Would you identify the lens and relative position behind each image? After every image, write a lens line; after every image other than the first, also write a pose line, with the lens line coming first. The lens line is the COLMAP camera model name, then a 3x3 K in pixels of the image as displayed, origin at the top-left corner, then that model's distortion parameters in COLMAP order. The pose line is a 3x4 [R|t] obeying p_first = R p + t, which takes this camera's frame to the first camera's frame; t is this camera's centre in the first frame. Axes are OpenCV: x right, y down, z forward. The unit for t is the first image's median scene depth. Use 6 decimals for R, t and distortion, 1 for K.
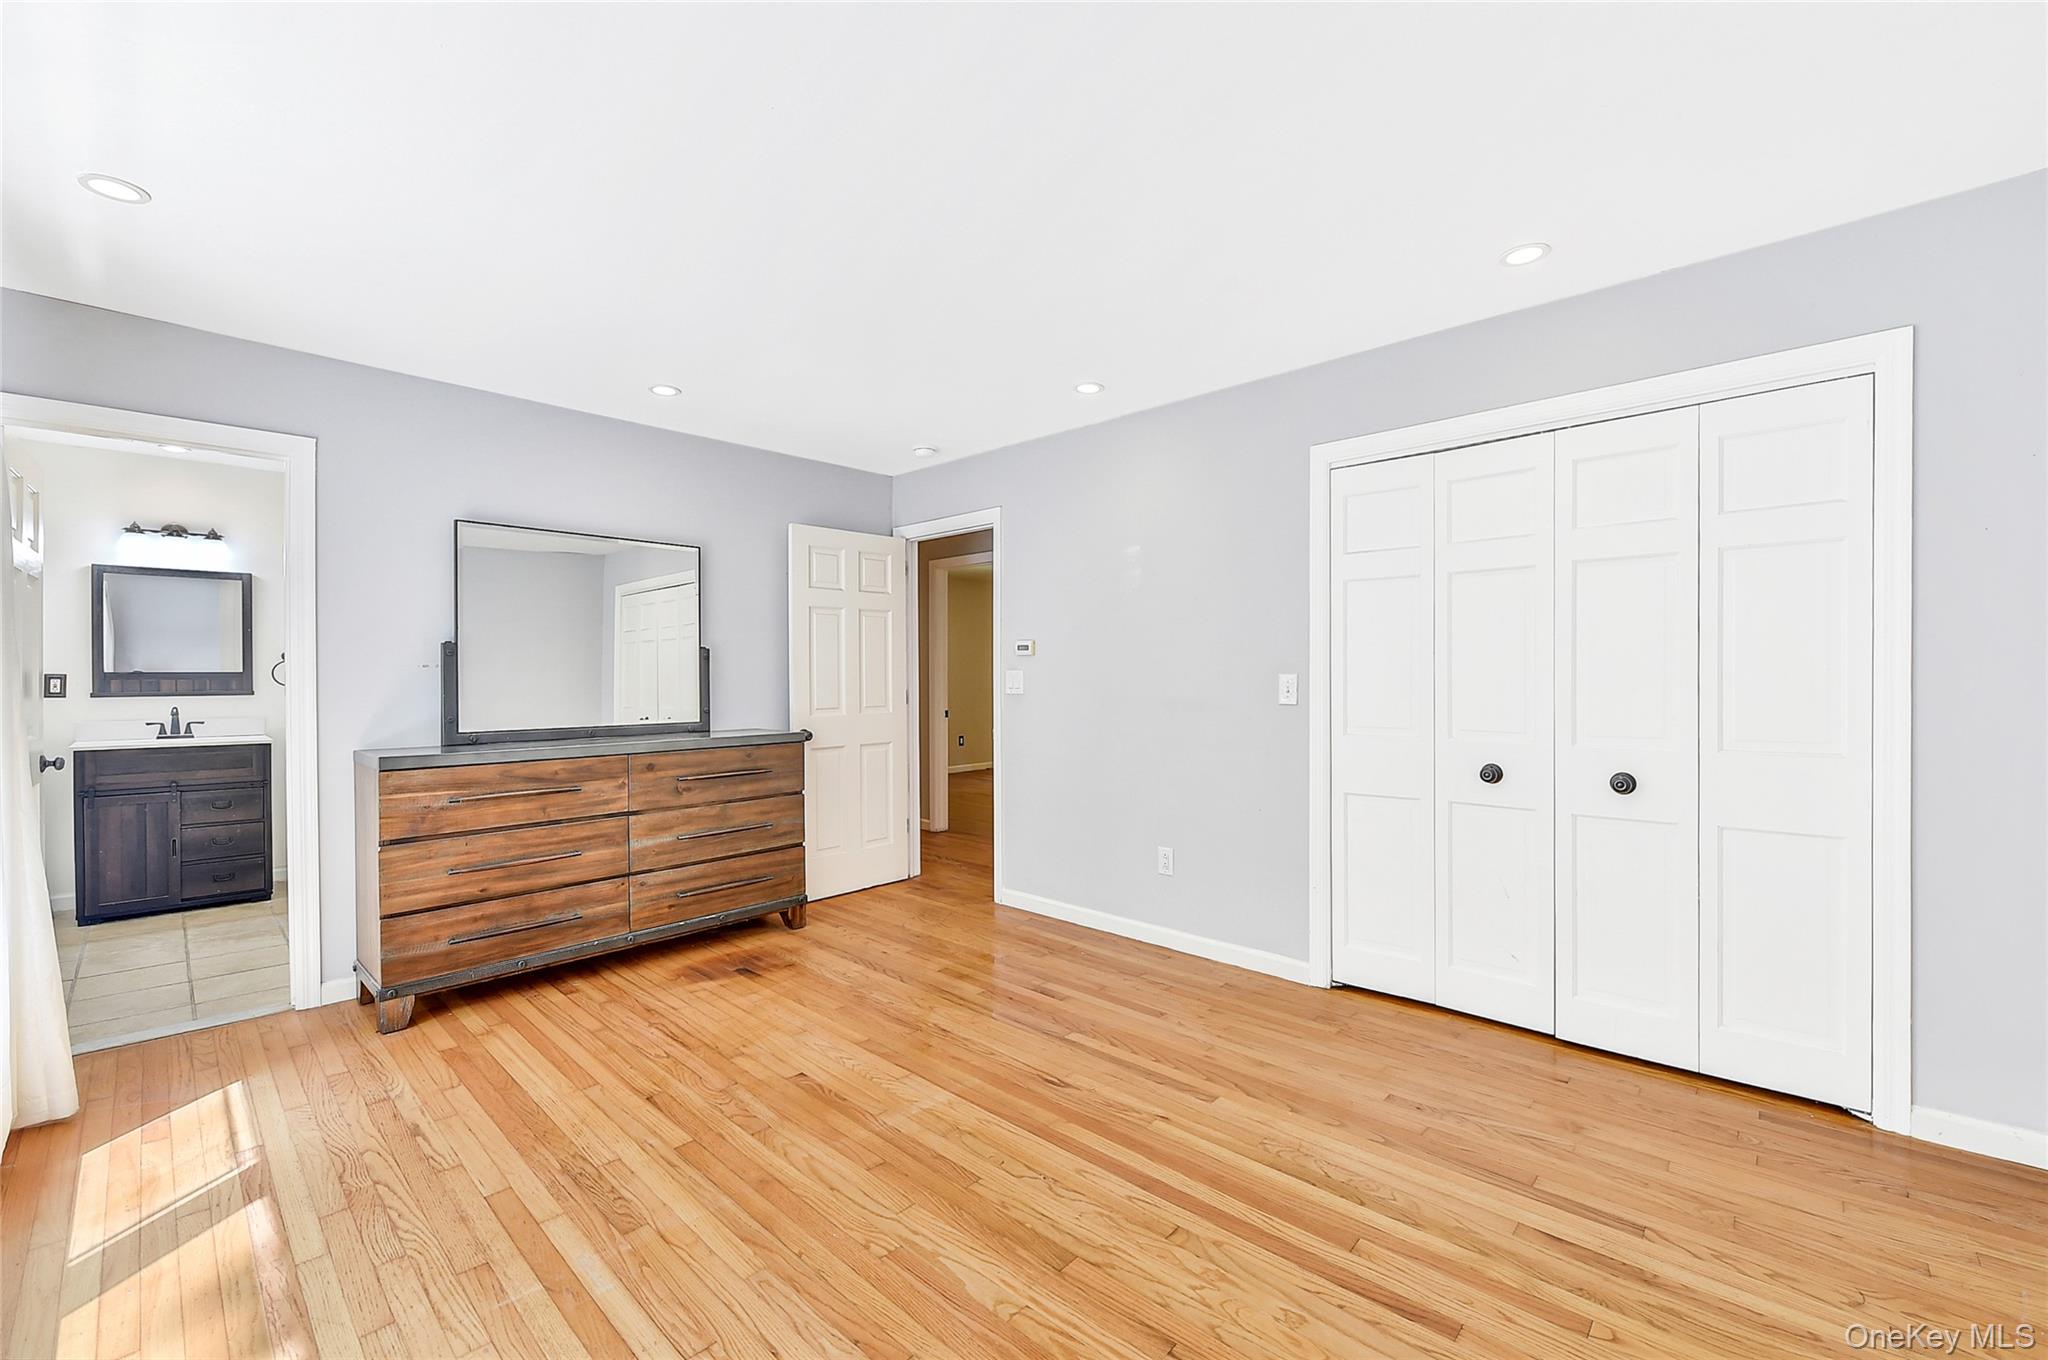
lens RADIAL K [[836.2, 0, 1024.0], [0, 836.2, 680.0], [0, 0, 1]] dist [-0.015540, -0.000257]
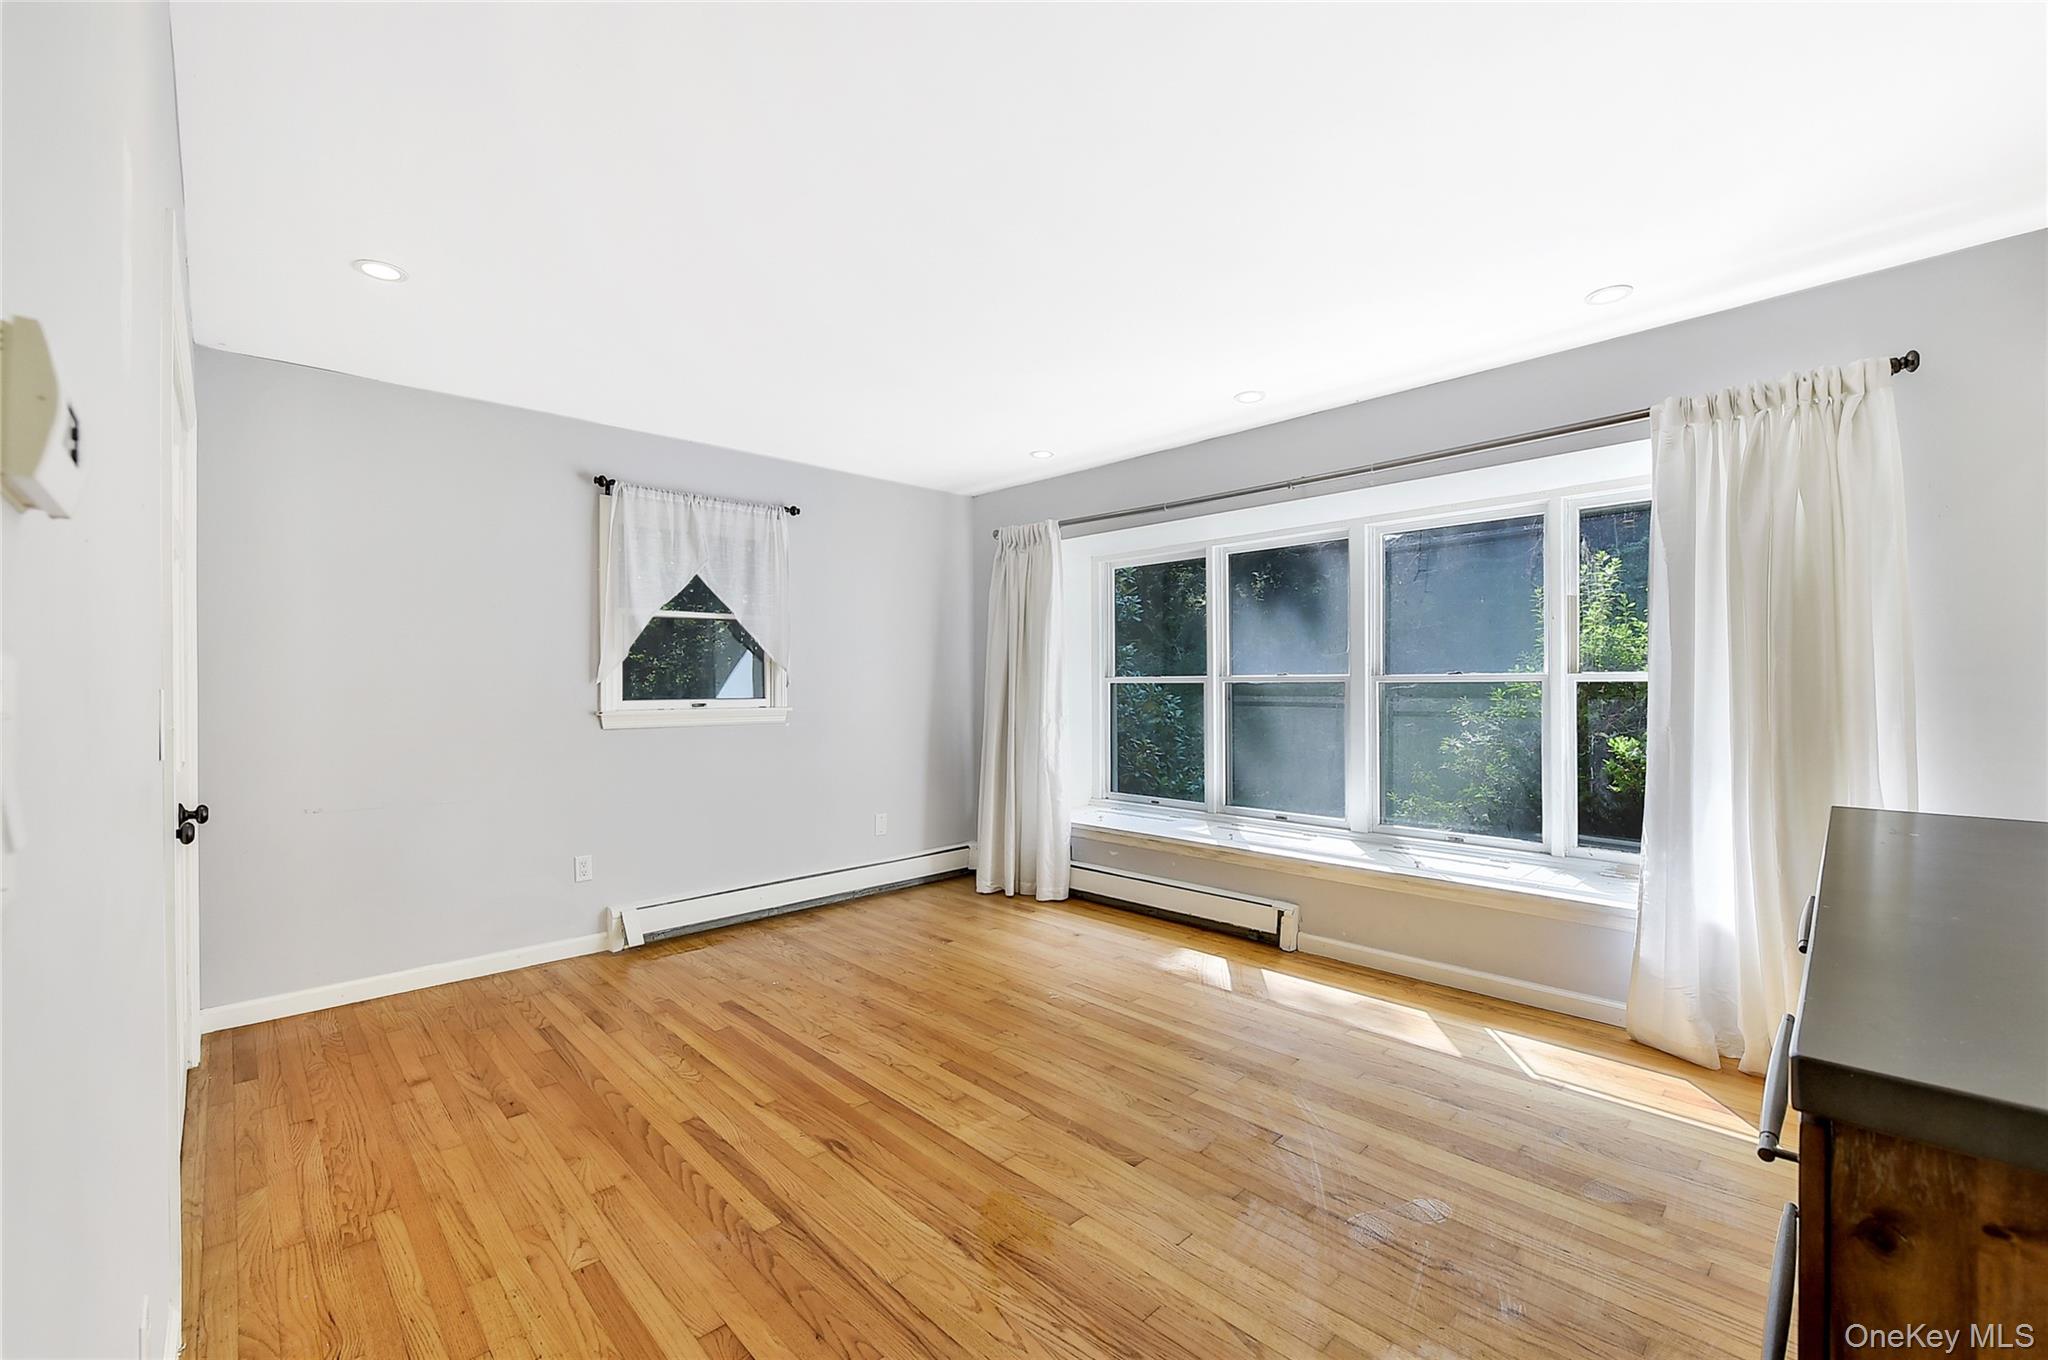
lens RADIAL K [[836.2, 0, 1024.0], [0, 836.2, 680.0], [0, 0, 1]] dist [-0.015540, -0.000257]
pose [[-0.998582, 0.011811, 0.051908, -0.182451], [0.011862, 0.999929, 0.000682, -0.007269], [-0.051896, 0.001297, -0.998652, 1.611299]]
